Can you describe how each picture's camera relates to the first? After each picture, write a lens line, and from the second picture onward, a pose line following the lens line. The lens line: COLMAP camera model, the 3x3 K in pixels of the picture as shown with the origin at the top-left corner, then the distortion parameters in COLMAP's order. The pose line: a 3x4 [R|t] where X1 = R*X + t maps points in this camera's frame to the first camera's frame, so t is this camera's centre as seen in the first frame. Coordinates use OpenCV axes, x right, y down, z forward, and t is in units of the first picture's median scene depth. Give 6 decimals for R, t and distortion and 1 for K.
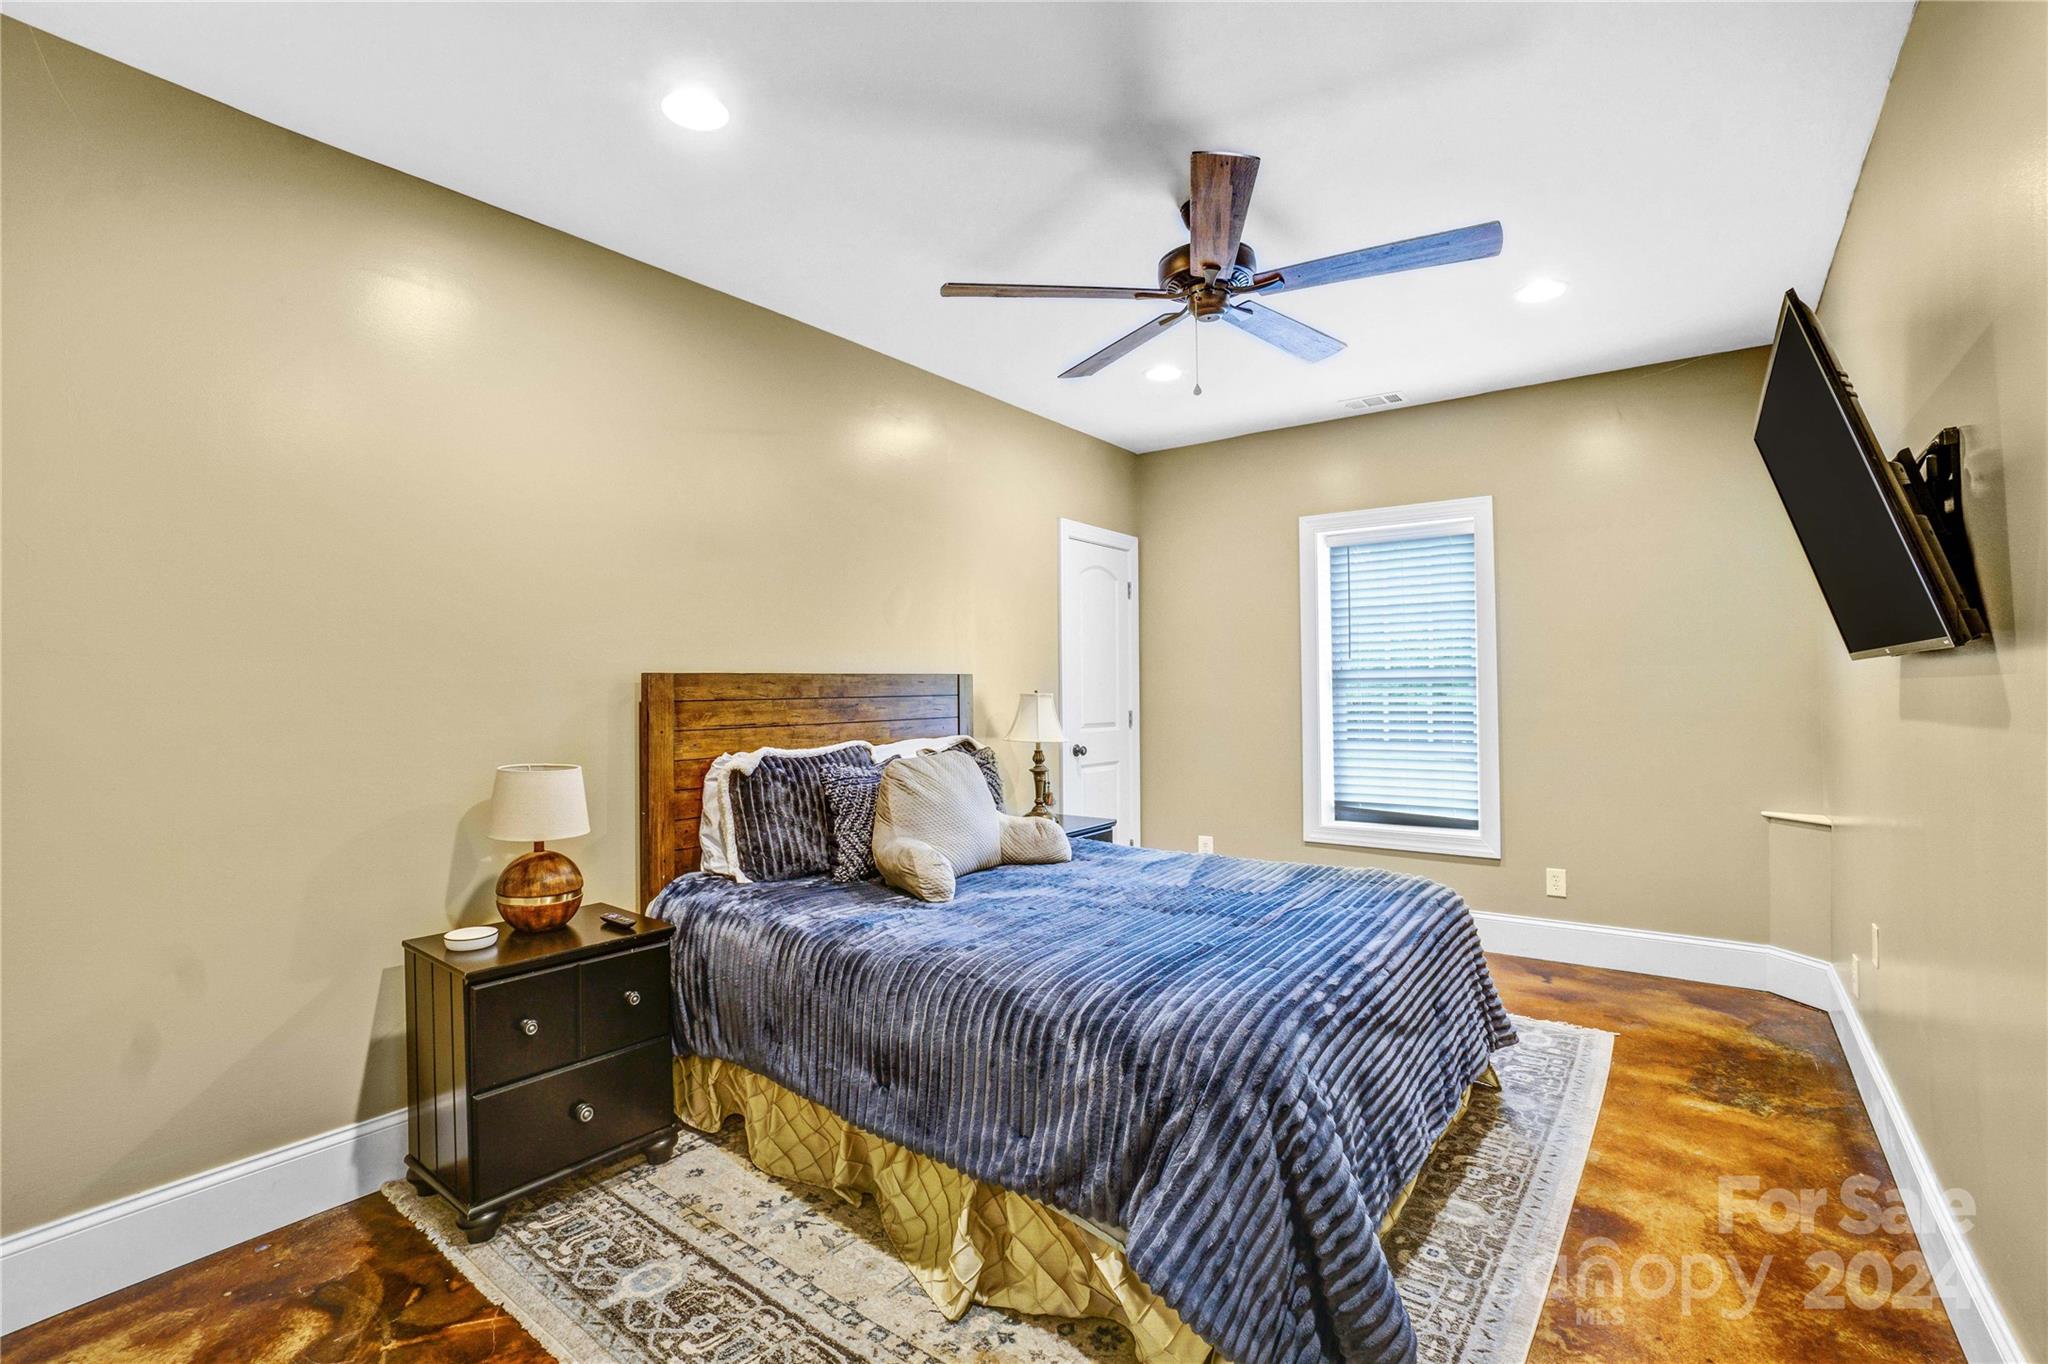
lens RADIAL K [[895.0, 0, 1021.2], [0, 895.0, 683.1], [0, 0, 1]] dist [-0.000658, -0.000333]
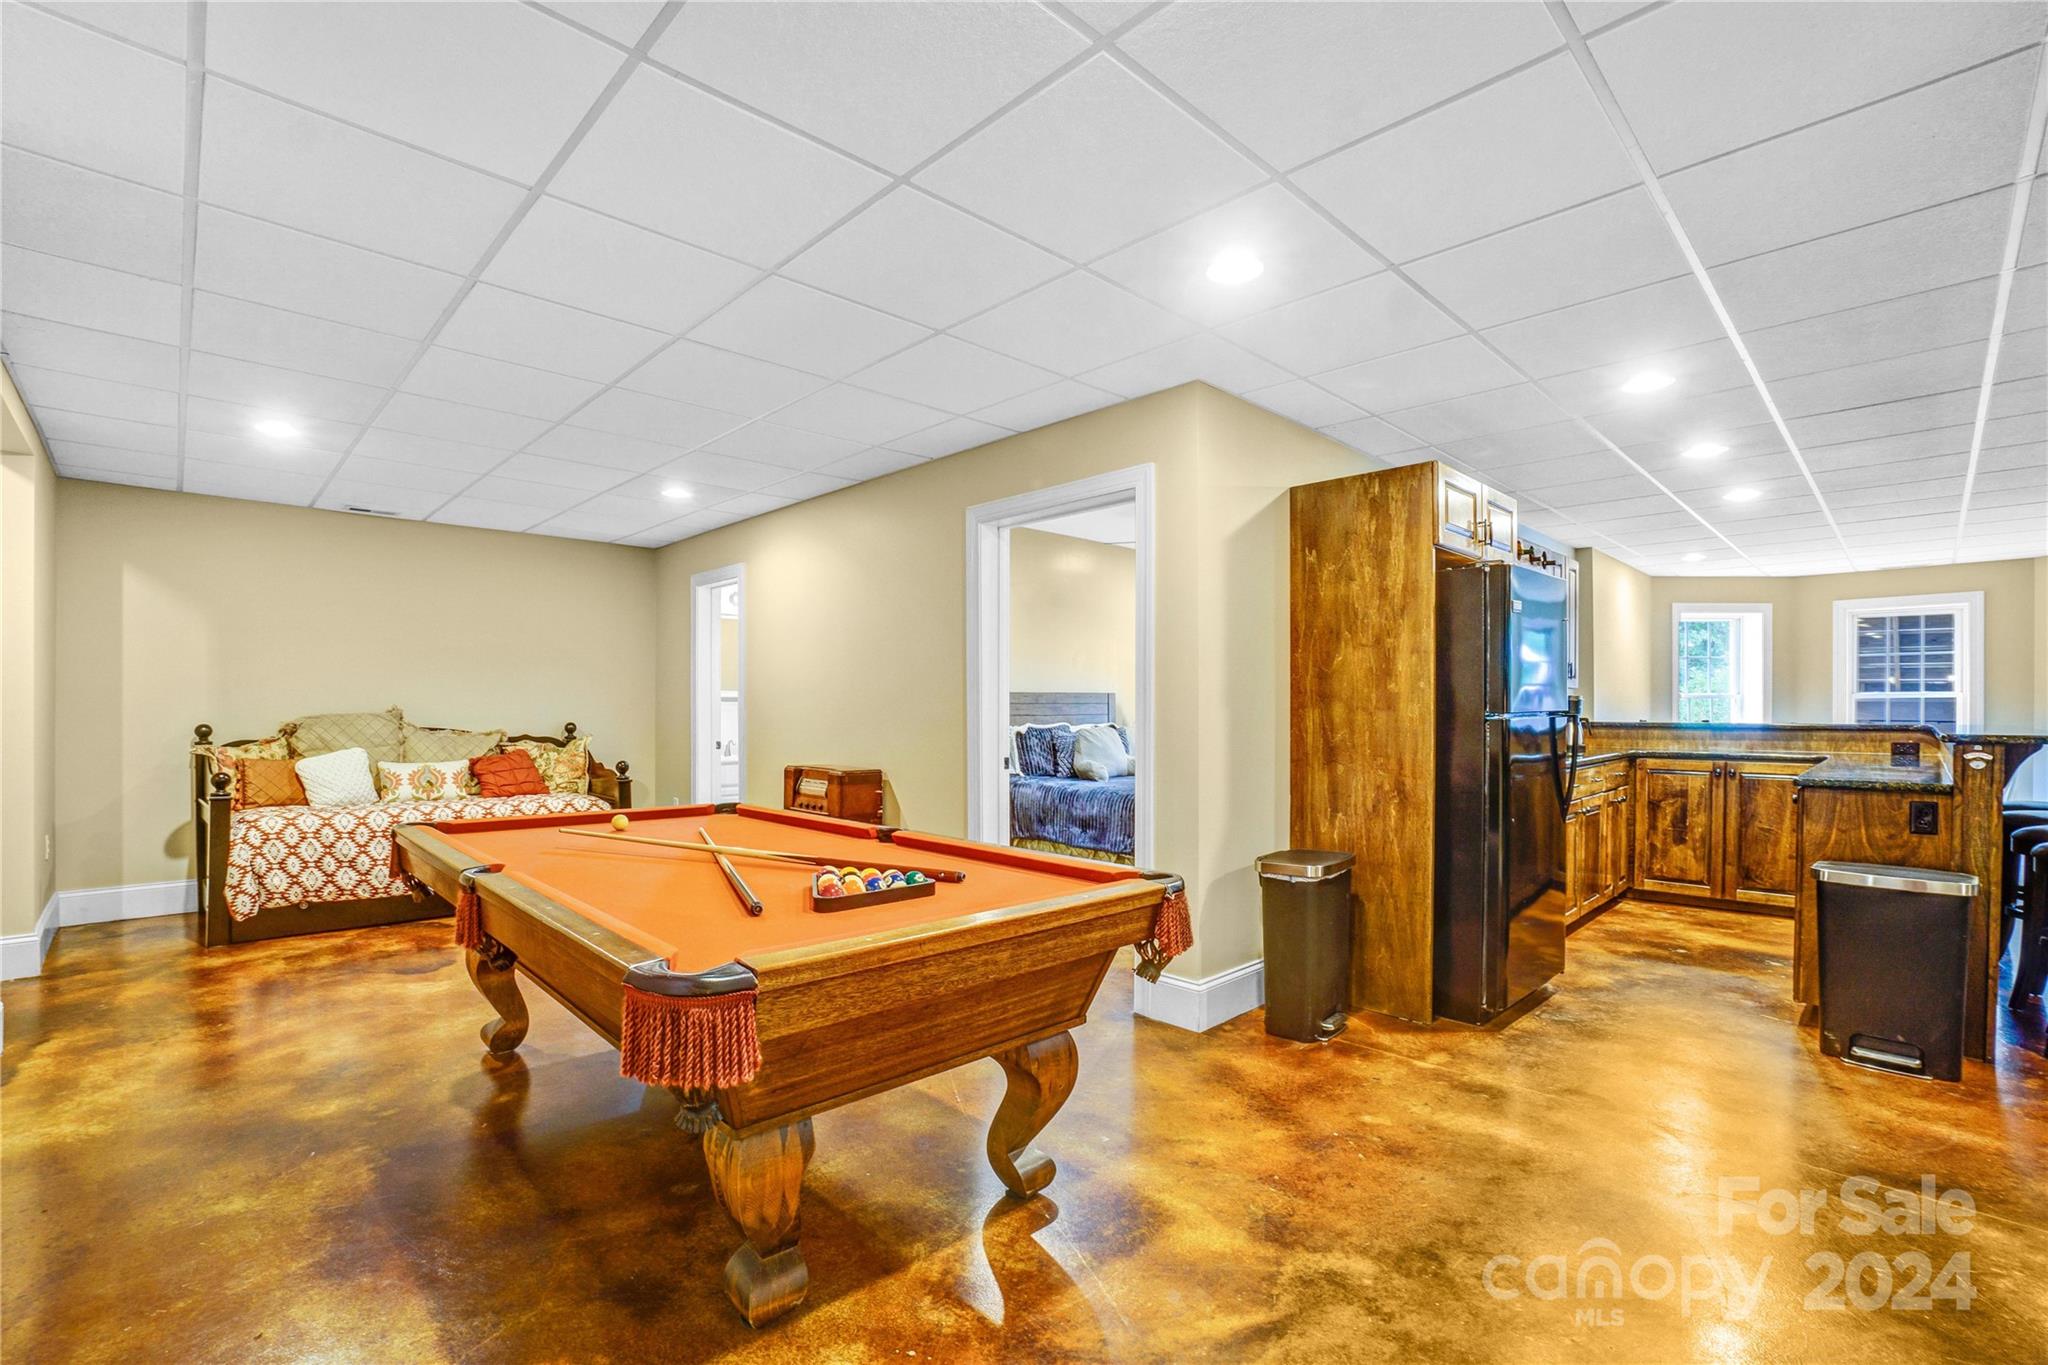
lens RADIAL K [[895.0, 0, 1019.3], [0, 895.0, 698.0], [0, 0, 1]] dist [-0.000658, -0.000333]
pose [[0.987010, 0.012322, -0.160185, 0.073815], [-0.012990, 0.999911, -0.003124, 0.012737], [0.160132, 0.005164, 0.987082, -1.403733]]
